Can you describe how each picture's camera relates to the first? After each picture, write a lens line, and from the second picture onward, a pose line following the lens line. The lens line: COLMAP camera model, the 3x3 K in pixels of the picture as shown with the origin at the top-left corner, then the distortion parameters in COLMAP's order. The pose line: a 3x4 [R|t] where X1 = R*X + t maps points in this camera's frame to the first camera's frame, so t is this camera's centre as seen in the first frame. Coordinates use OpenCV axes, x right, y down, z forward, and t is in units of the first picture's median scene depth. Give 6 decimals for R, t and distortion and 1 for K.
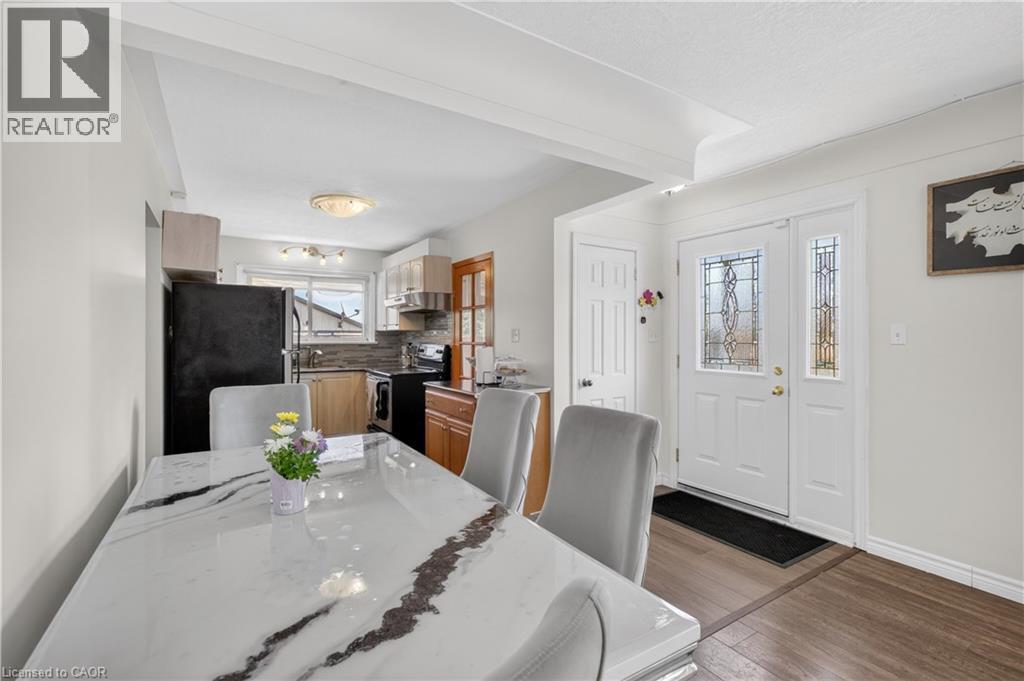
lens RADIAL K [[464.6, 0, 511.2], [0, 464.6, 340.2], [0, 0, 1]] dist [-0.000417, -0.000060]
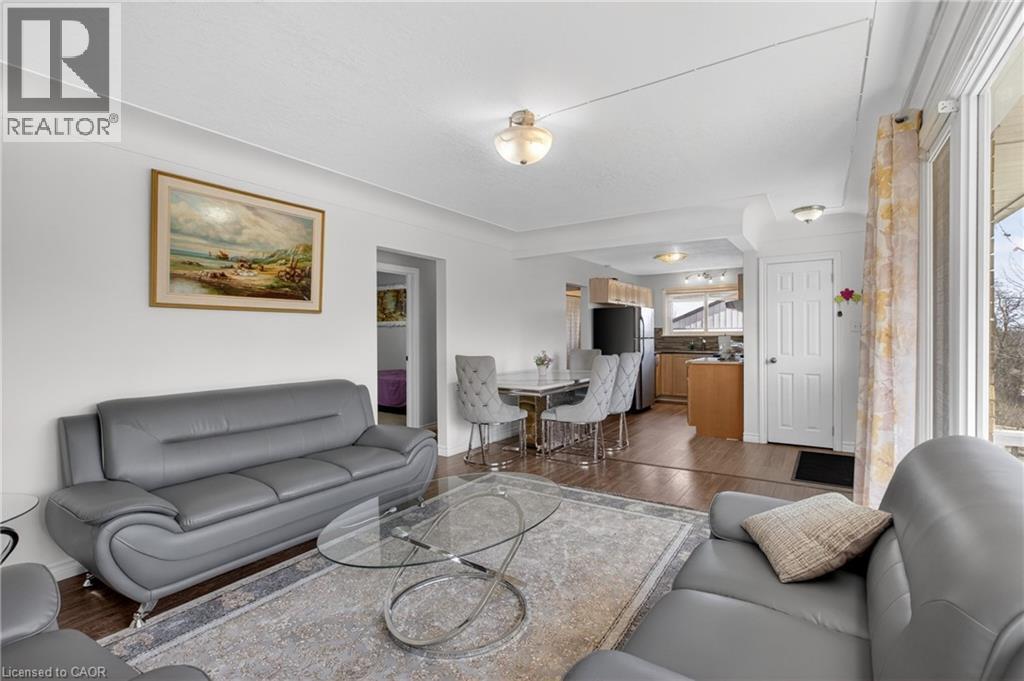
lens RADIAL K [[464.6, 0, 513.7], [0, 464.6, 339.0], [0, 0, 1]] dist [-0.000417, -0.000060]
pose [[0.407260, 0.002299, -0.913309, 1.055424], [0.002333, 0.999991, 0.003557, 0.016476], [0.913309, -0.003579, 0.407251, -0.288868]]
